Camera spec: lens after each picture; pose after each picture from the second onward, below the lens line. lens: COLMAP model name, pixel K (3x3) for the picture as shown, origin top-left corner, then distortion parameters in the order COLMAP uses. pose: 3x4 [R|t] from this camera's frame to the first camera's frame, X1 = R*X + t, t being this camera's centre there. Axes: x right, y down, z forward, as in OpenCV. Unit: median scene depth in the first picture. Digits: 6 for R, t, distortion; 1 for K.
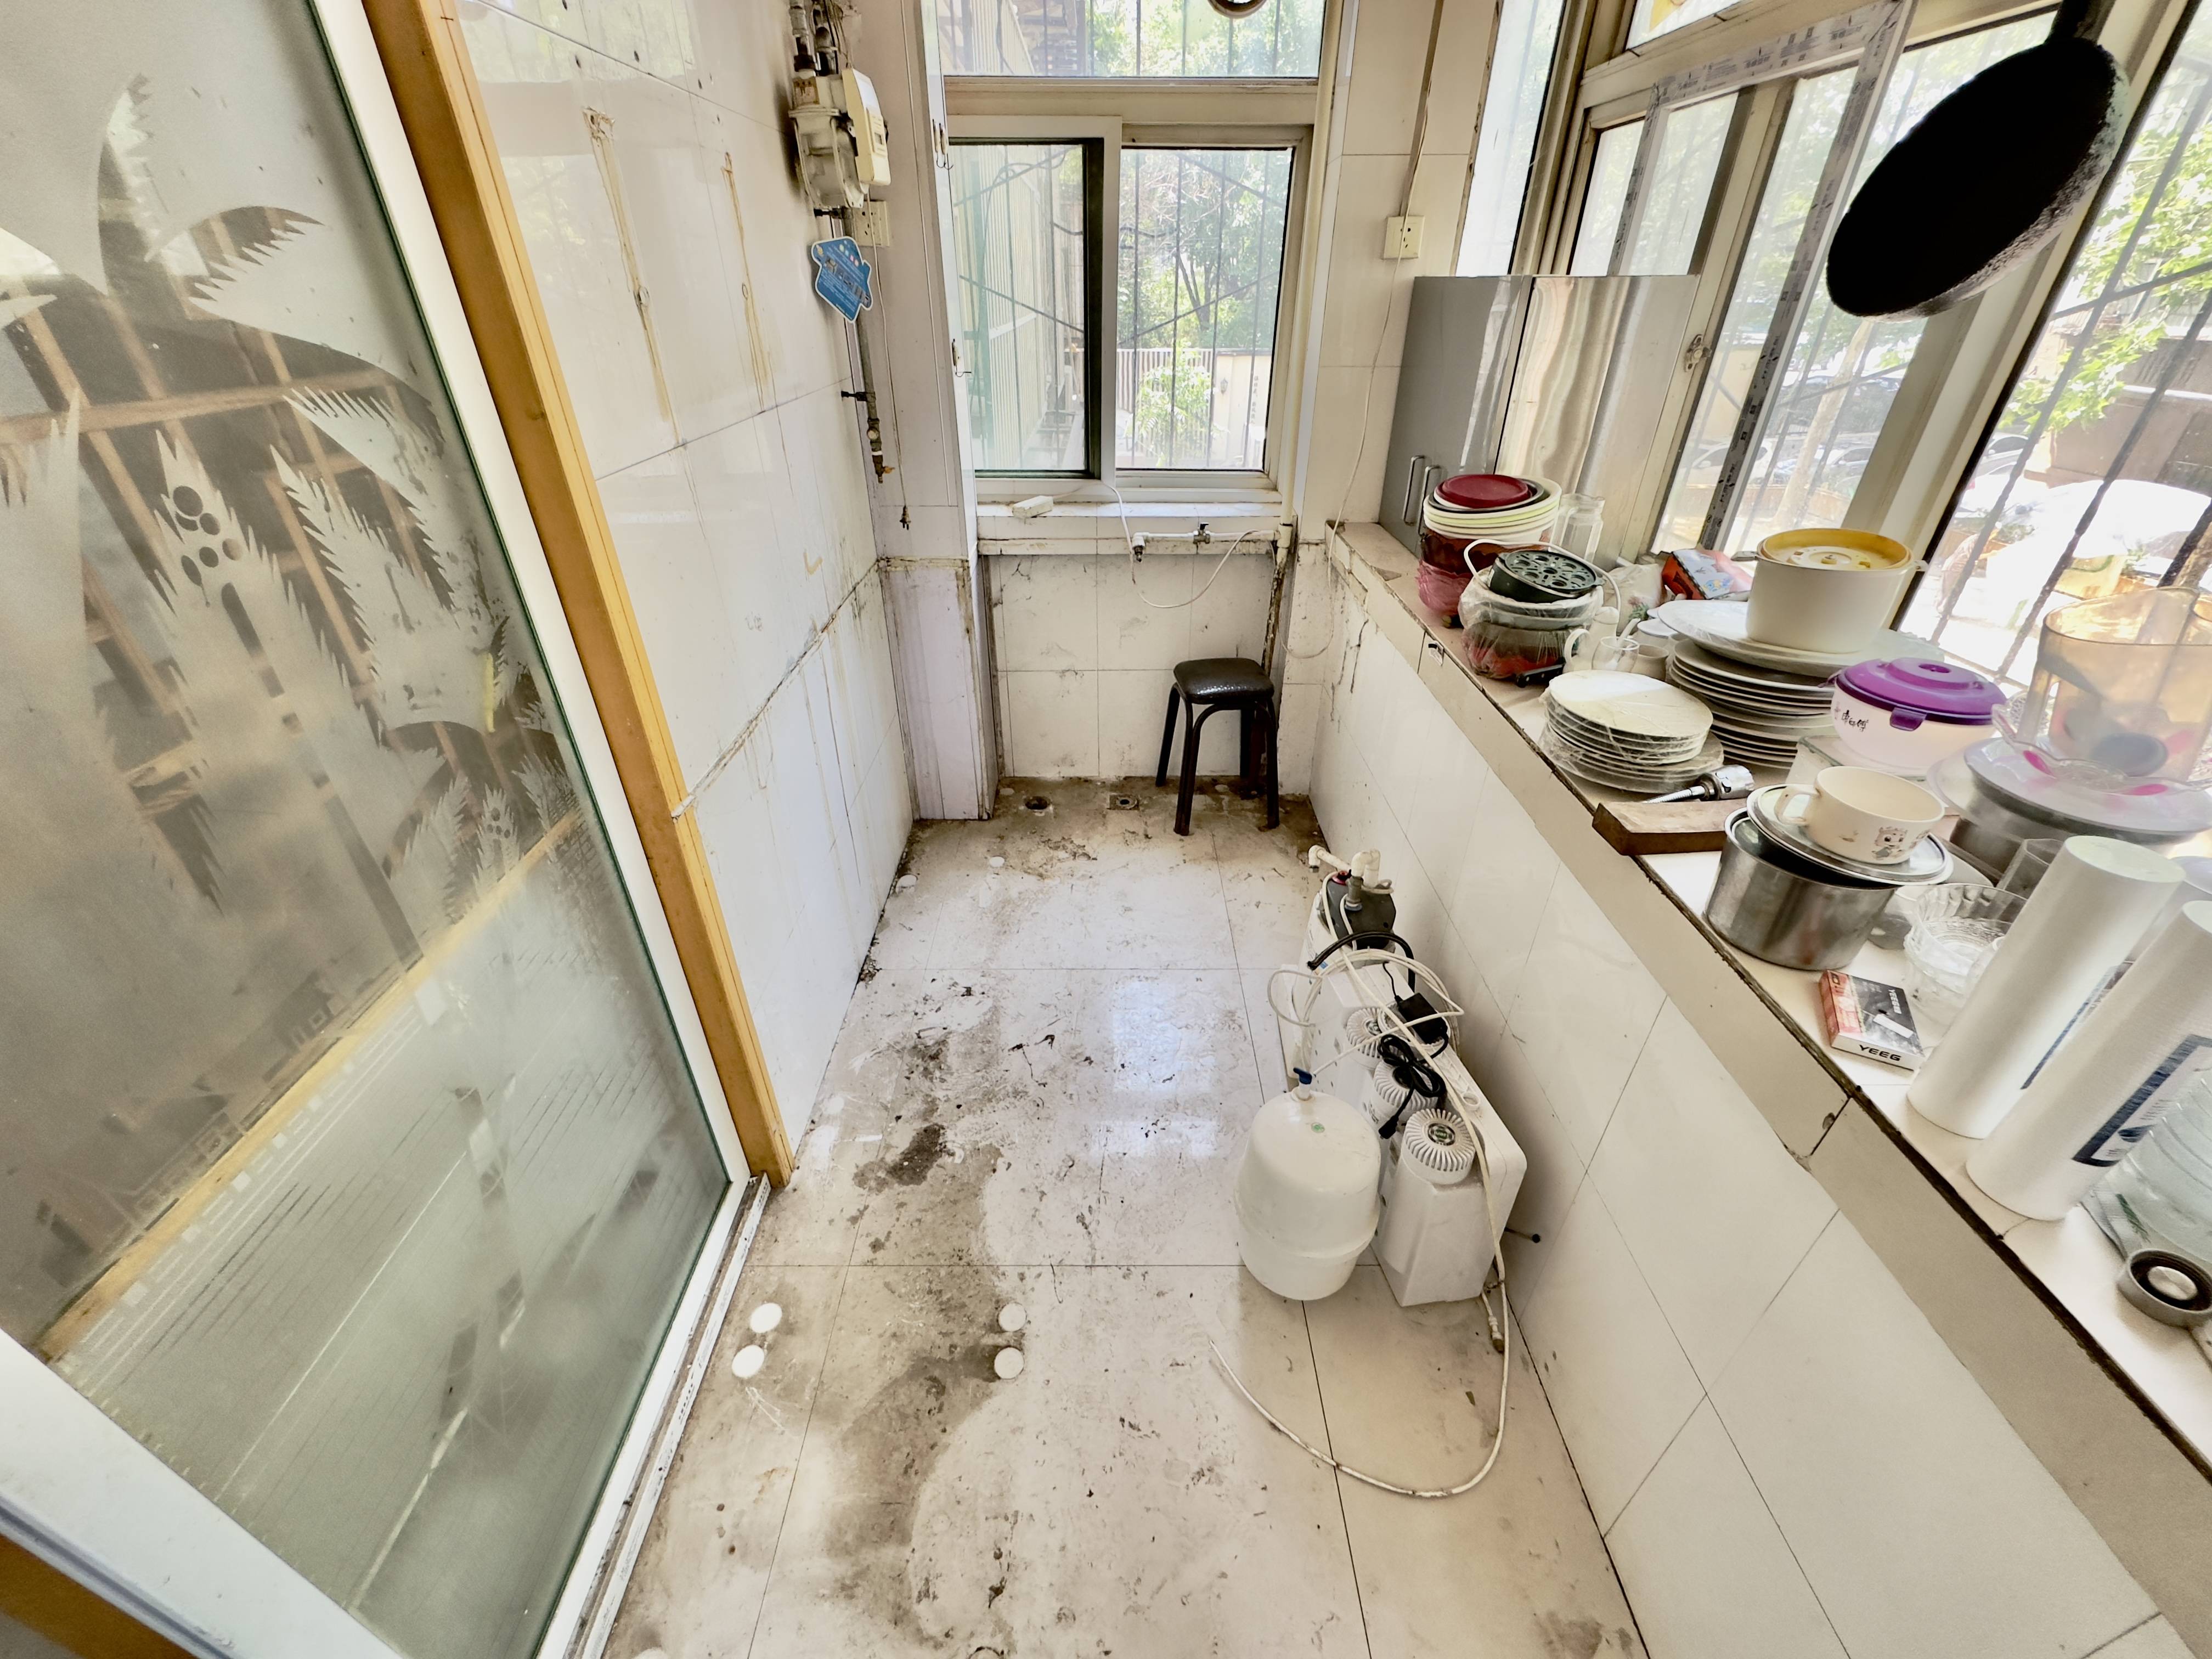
lens RADIAL K [[888.2, 0, 1107.6], [0, 888.2, 830.2], [0, 0, 1]] dist [-0.000523, 0.000557]
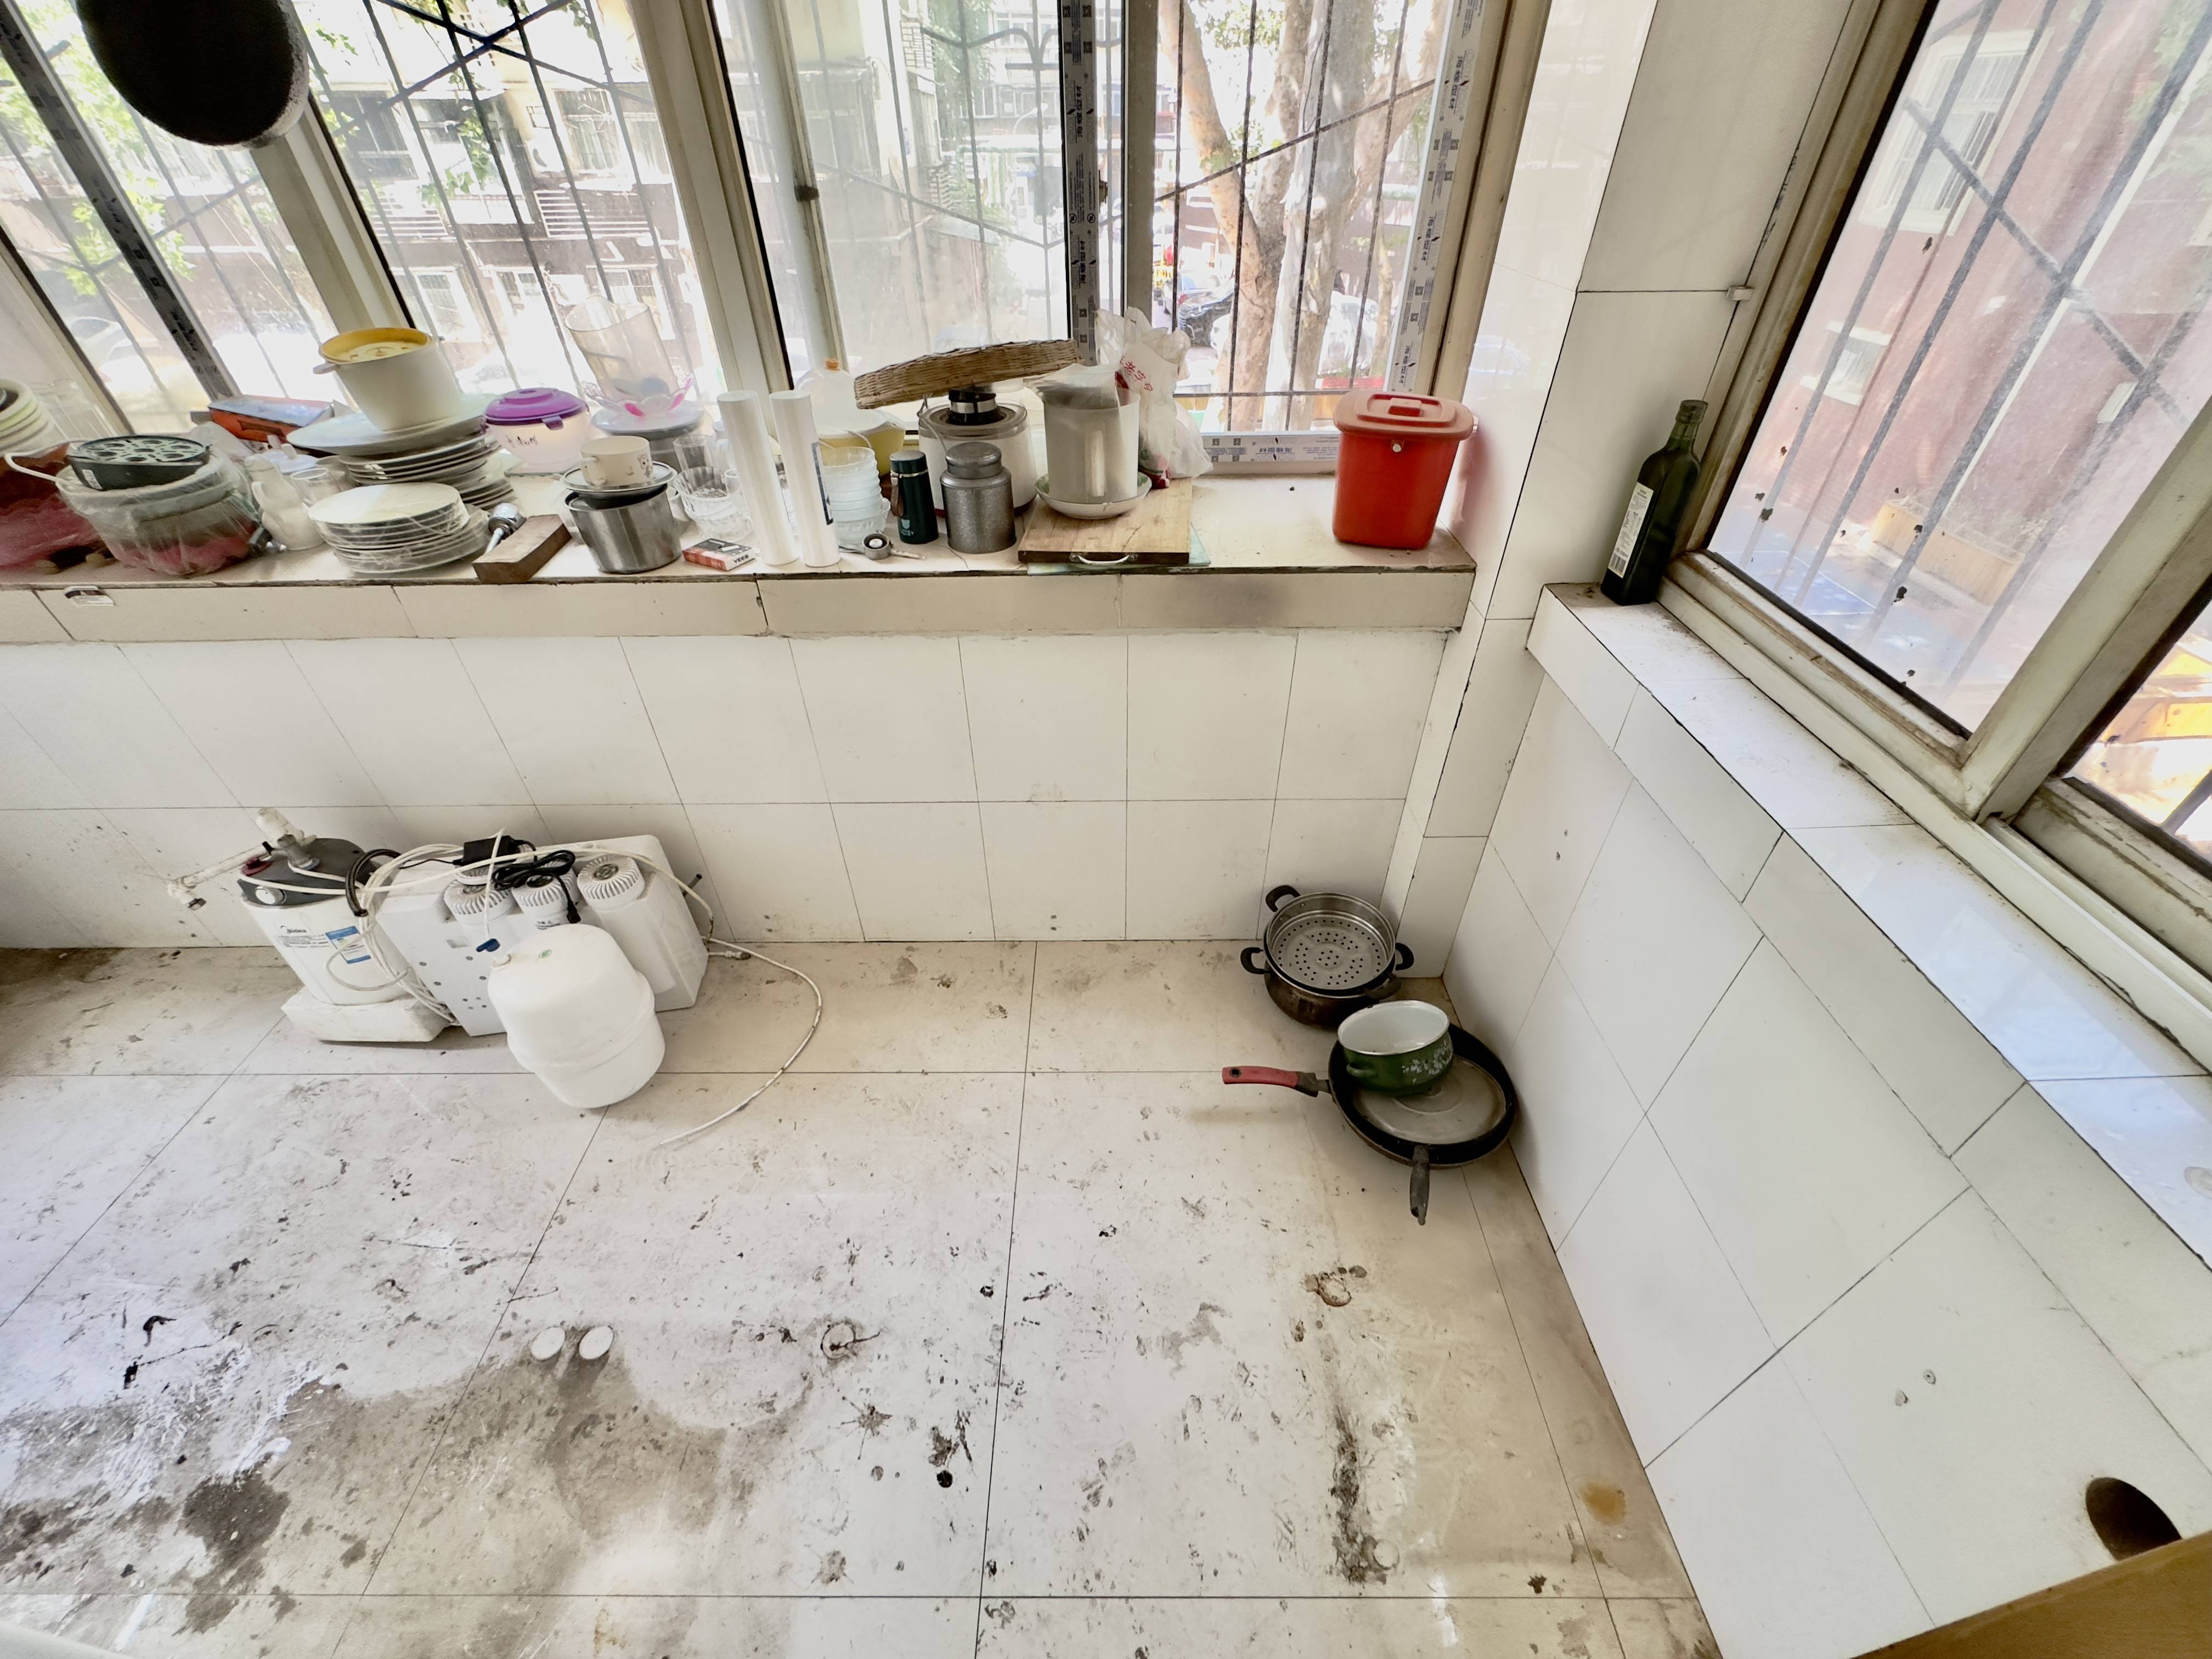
lens RADIAL K [[888.2, 0, 1107.3], [0, 888.2, 830.1], [0, 0, 1]] dist [-0.000523, 0.000557]
pose [[0.003280, -0.629115, 0.777305, -0.508725], [0.541115, 0.654792, 0.527676, 0.030436], [-0.840942, 0.418881, 0.342571, -0.024829]]
